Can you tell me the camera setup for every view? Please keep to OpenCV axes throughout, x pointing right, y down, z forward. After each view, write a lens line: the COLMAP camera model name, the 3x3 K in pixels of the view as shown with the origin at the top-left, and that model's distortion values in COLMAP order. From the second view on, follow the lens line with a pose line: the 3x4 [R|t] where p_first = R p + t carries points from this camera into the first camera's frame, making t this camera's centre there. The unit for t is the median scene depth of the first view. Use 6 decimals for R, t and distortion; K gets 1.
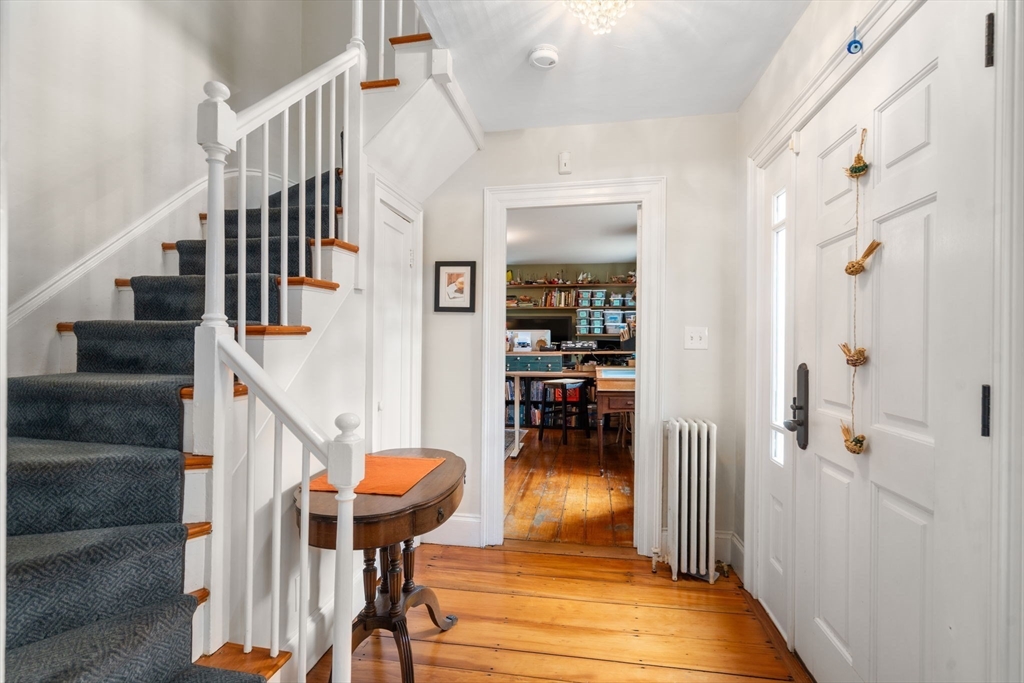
lens RADIAL K [[467.4, 0, 511.5], [0, 467.4, 339.5], [0, 0, 1]] dist [-0.004131, -0.000083]
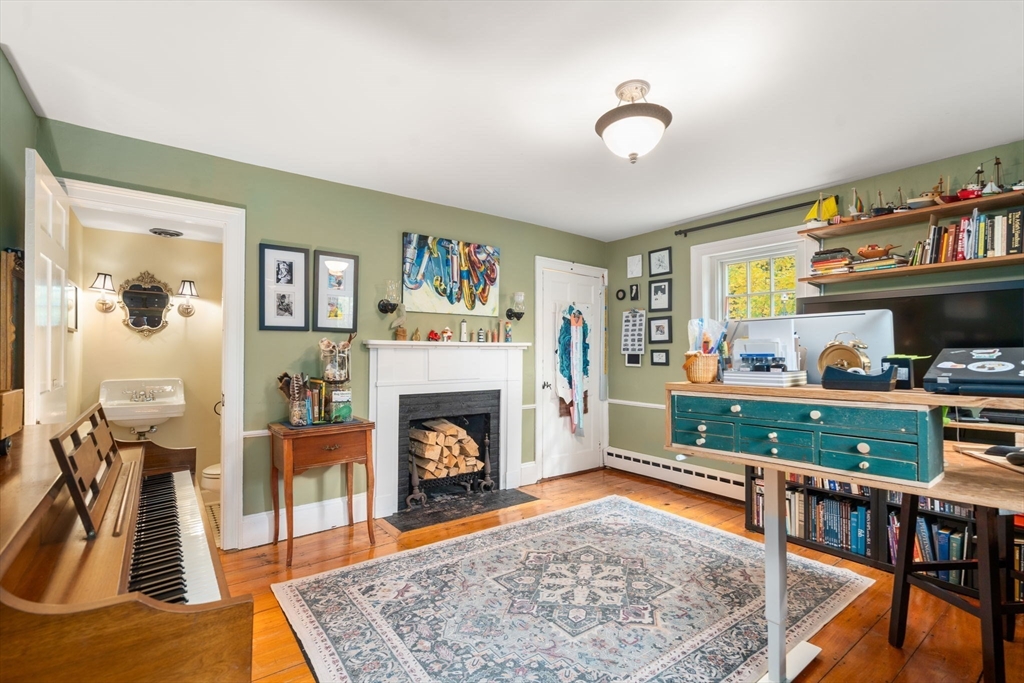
lens RADIAL K [[467.4, 0, 510.9], [0, 467.4, 344.2], [0, 0, 1]] dist [-0.004131, -0.000083]
pose [[0.724452, -0.016297, -0.689132, 0.110097], [0.002014, 0.999766, -0.021526, 0.005355], [0.689322, 0.014207, 0.724316, 0.645473]]
